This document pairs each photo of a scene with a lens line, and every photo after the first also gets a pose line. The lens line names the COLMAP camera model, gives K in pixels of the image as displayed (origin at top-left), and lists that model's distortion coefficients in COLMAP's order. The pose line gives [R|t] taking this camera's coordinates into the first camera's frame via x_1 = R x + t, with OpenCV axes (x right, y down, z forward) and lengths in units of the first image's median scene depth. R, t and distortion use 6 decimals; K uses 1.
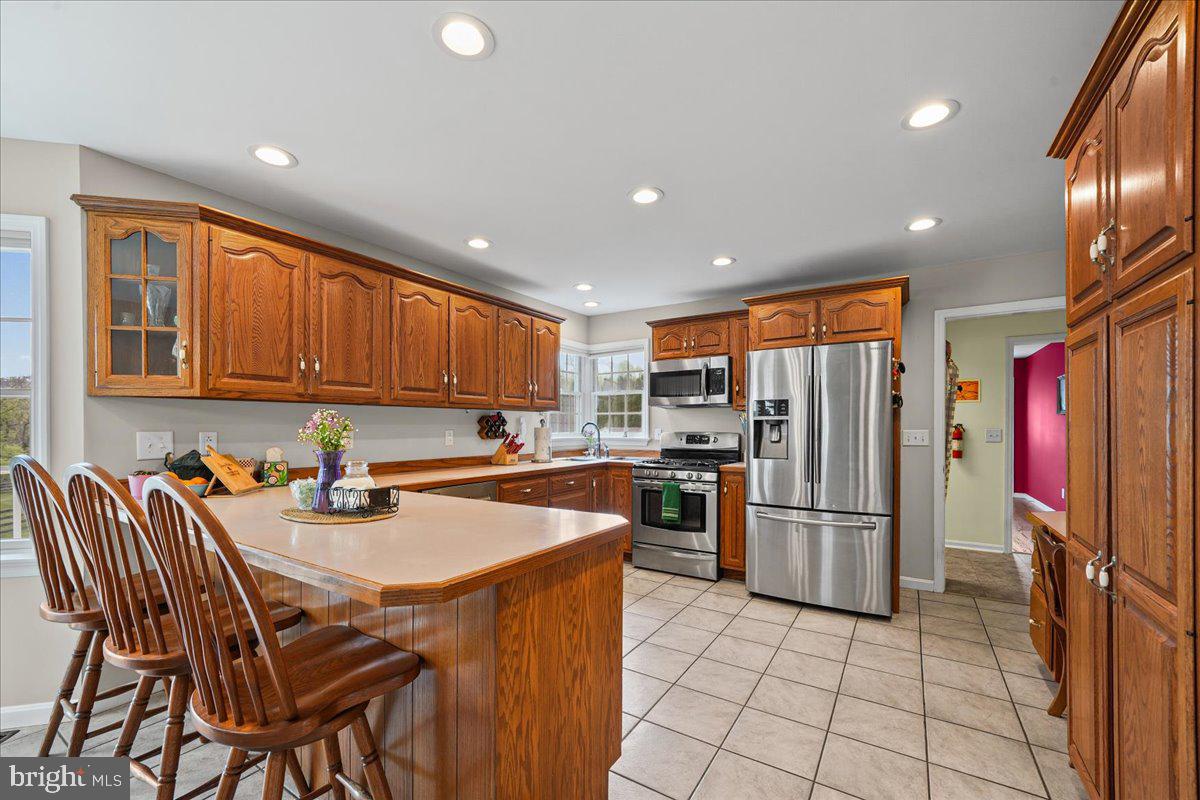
lens RADIAL K [[495.0, 0, 604.8], [0, 495.0, 426.4], [0, 0, 1]] dist [0.007428, -0.000125]
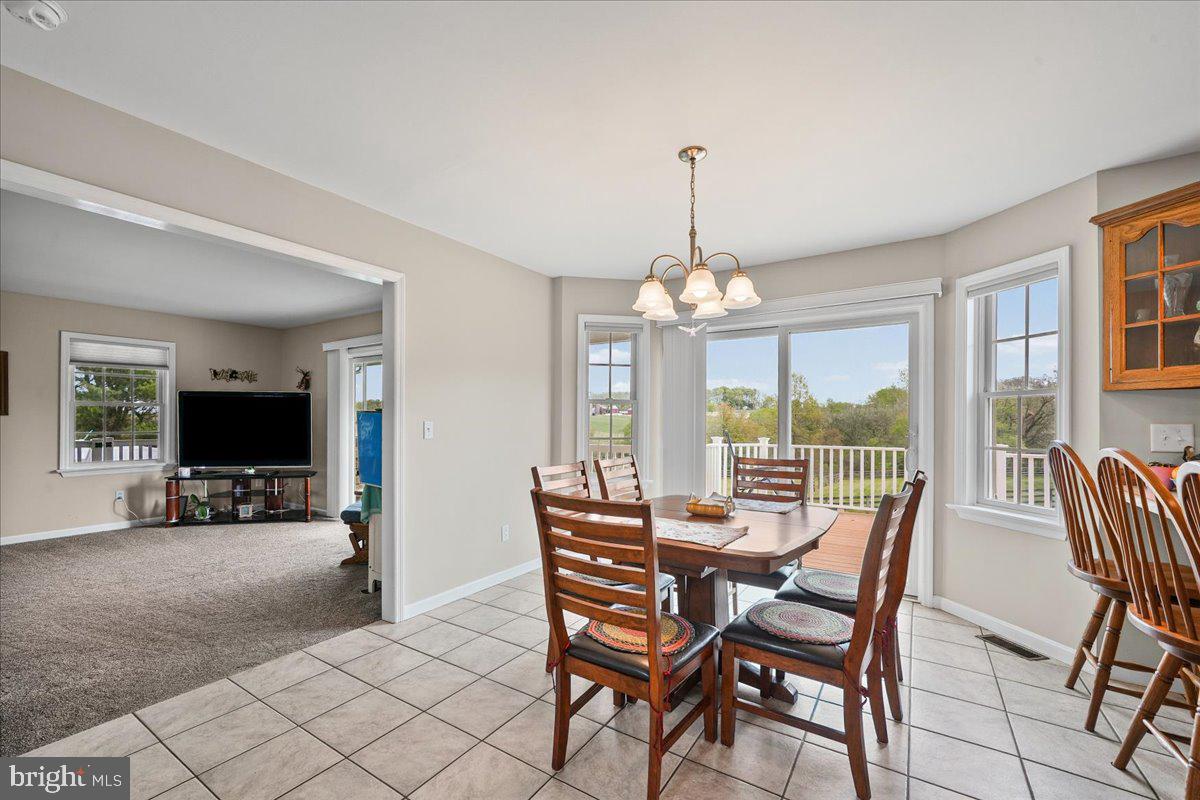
lens RADIAL K [[489.3, 0, 580.0], [0, 489.3, 416.4], [0, 0, 1]] dist [-0.009500, 0.004007]
pose [[-0.034675, -0.003406, -0.999393, 0.070563], [-0.003353, 0.999989, -0.003291, 0.002451], [0.999393, 0.003237, -0.034686, -0.098683]]
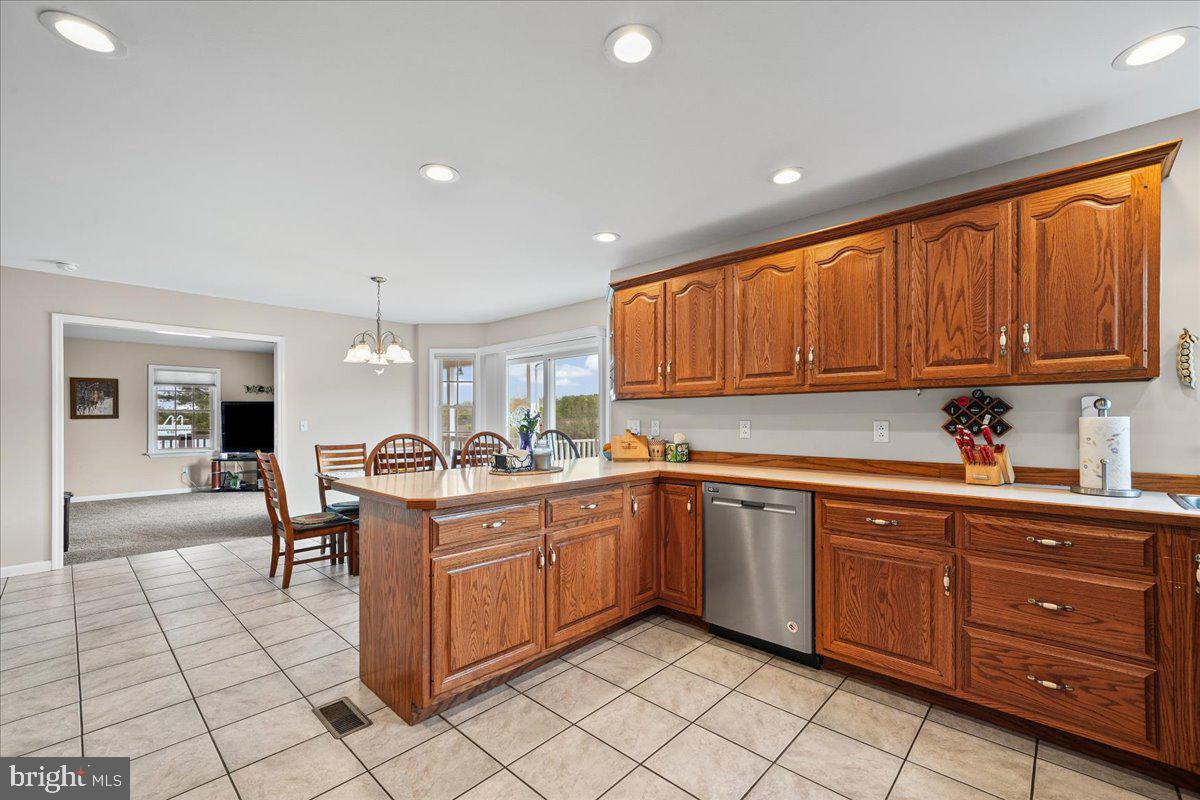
lens RADIAL K [[489.3, 0, 585.3], [0, 489.3, 419.6], [0, 0, 1]] dist [-0.009500, 0.004007]
pose [[-0.196079, 0.004074, -0.980580, 0.580309], [0.002370, 0.999990, 0.003681, 0.001891], [0.980585, -0.001603, -0.196087, 0.896150]]
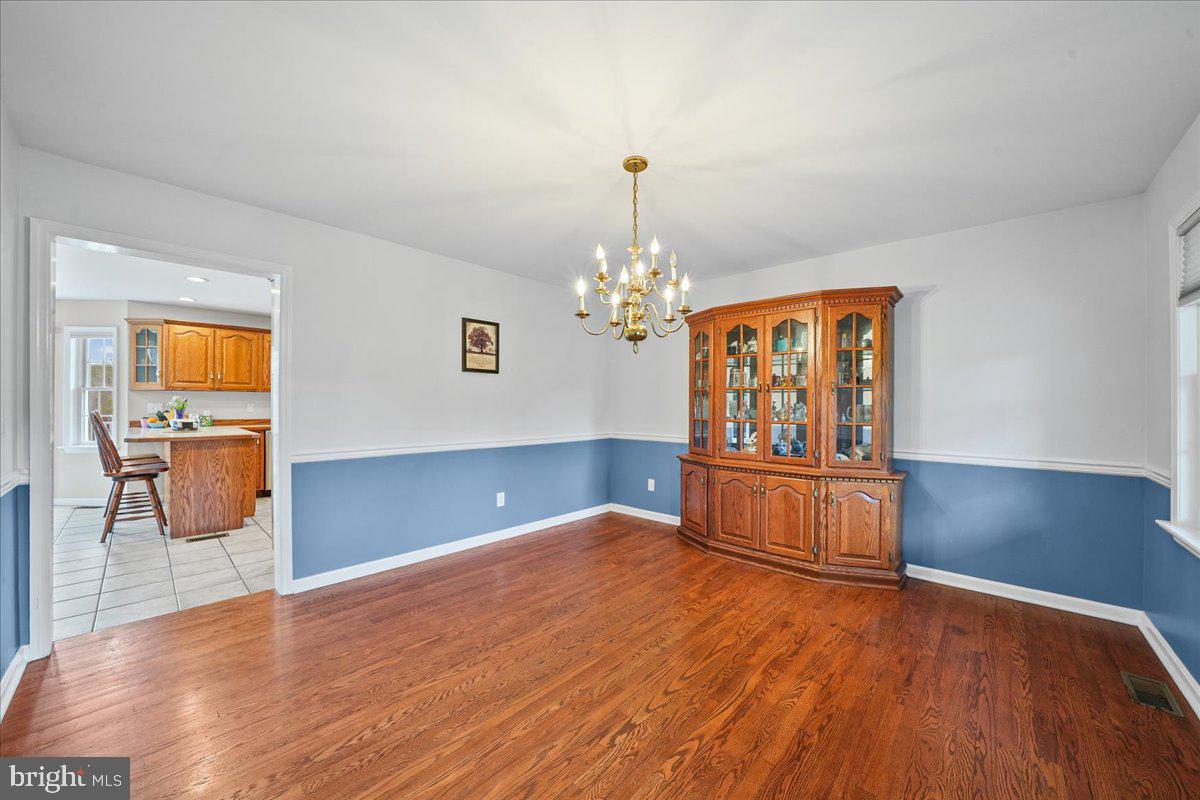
lens RADIAL K [[439.4, 0, 598.6], [0, 439.4, 403.6], [0, 0, 1]] dist [-0.002073, -0.000166]
pose [[0.982464, 0.002777, -0.186431, 1.393060], [-0.003467, 0.999988, -0.003373, 0.009487], [0.186419, 0.003960, 0.982462, -0.635574]]
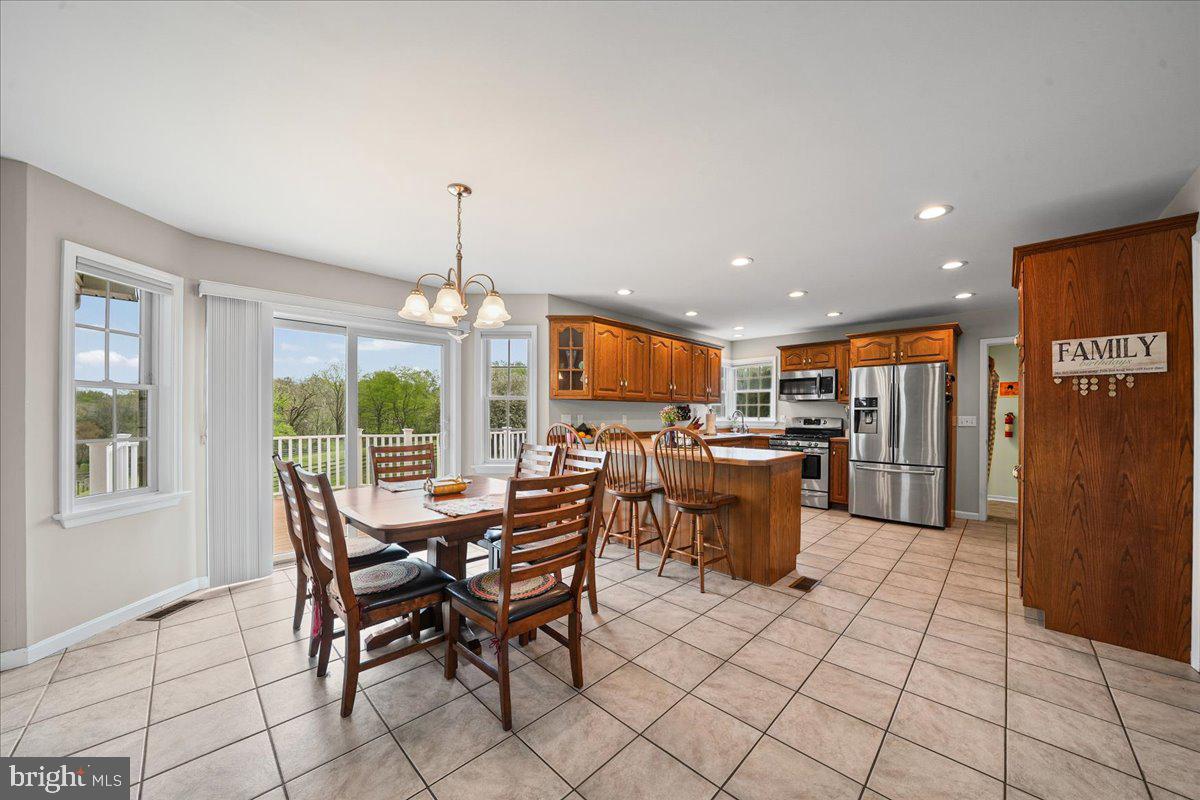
lens RADIAL K [[422.8, 0, 601.8], [0, 422.8, 410.6], [0, 0, 1]] dist [-0.020512, 0.000010]
pose [[0.976950, 0.003799, -0.213436, -0.260886], [-0.005242, 0.999967, -0.006197, 0.002708], [0.213406, 0.007173, 0.976937, -0.637891]]
